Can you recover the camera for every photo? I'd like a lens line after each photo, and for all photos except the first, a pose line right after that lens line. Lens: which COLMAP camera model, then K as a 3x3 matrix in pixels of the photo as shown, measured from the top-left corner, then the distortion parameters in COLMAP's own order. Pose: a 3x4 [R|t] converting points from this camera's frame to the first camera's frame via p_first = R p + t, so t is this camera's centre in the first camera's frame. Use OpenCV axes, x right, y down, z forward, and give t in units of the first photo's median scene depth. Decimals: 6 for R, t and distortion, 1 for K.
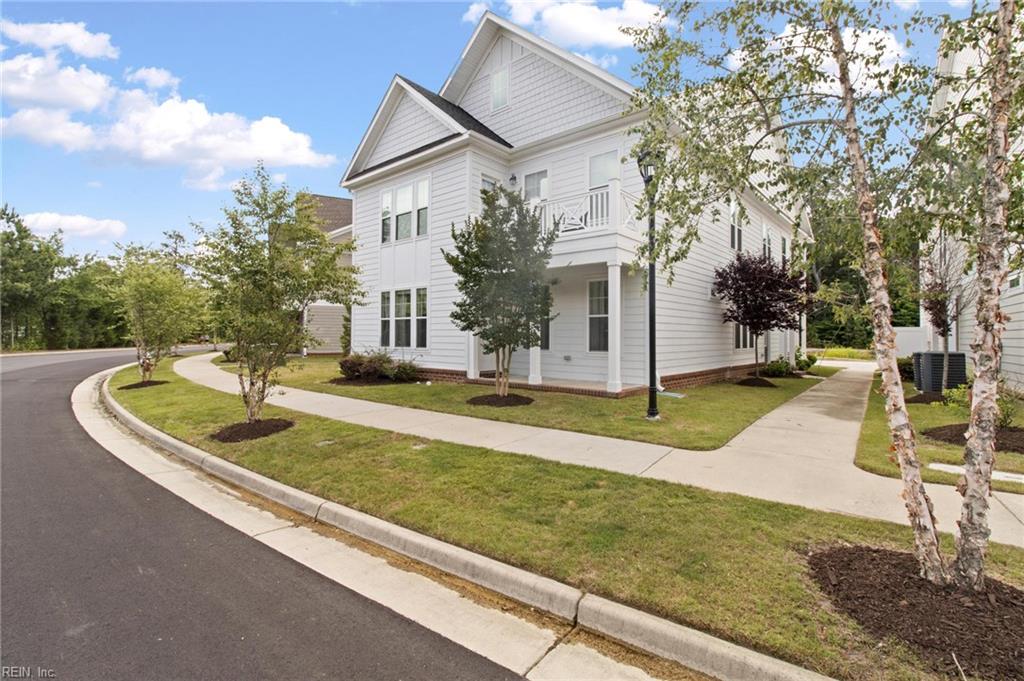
lens RADIAL K [[475.9, 0, 508.9], [0, 475.9, 338.5], [0, 0, 1]] dist [-0.001690, 0.000015]
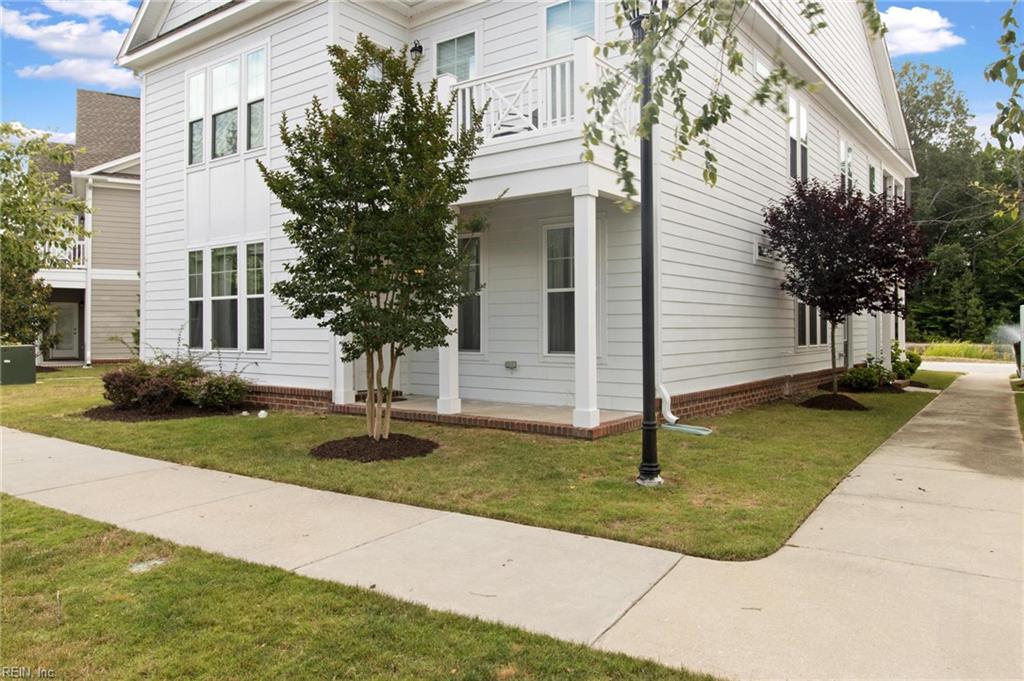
lens RADIAL K [[720.6, 0, 512.0], [0, 720.6, 340.5], [0, 0, 1]] dist [0.002758, -0.001335]
pose [[0.997422, -0.010209, 0.071031, 0.065740], [0.009404, 0.999888, 0.011661, 0.001675], [-0.071142, -0.010963, 0.997406, 0.151690]]
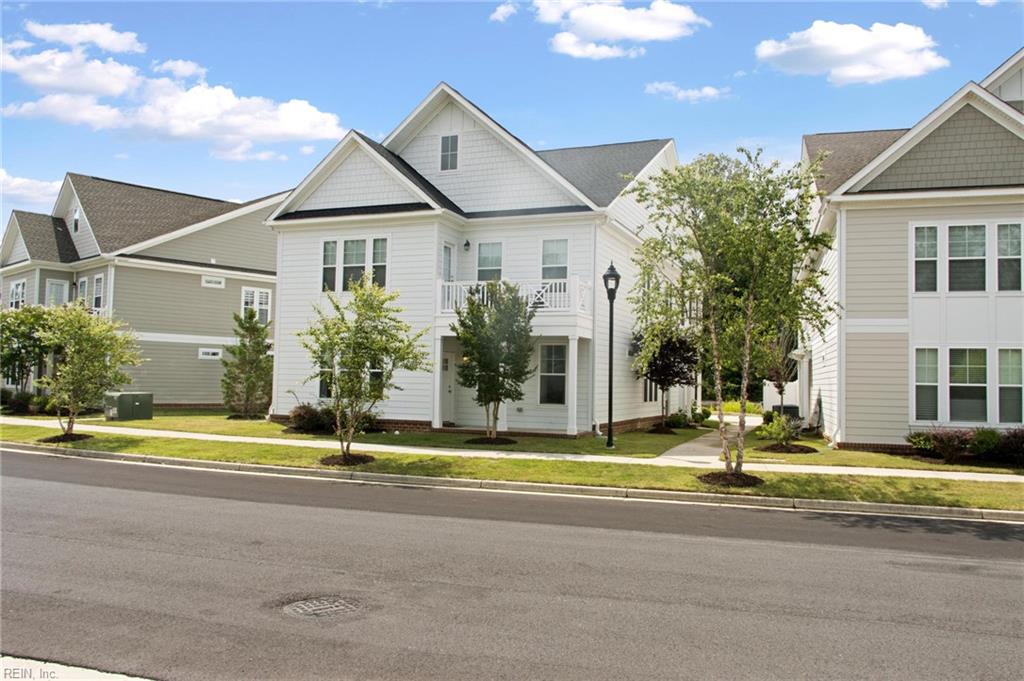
lens RADIAL K [[897.3, 0, 514.4], [0, 897.3, 371.6], [0, 0, 1]] dist [-0.003231, 0.000662]
pose [[0.939455, 0.017317, 0.342235, -0.653961], [-0.014108, 0.999830, -0.011864, -0.025291], [-0.342382, 0.006317, 0.939540, -1.069805]]
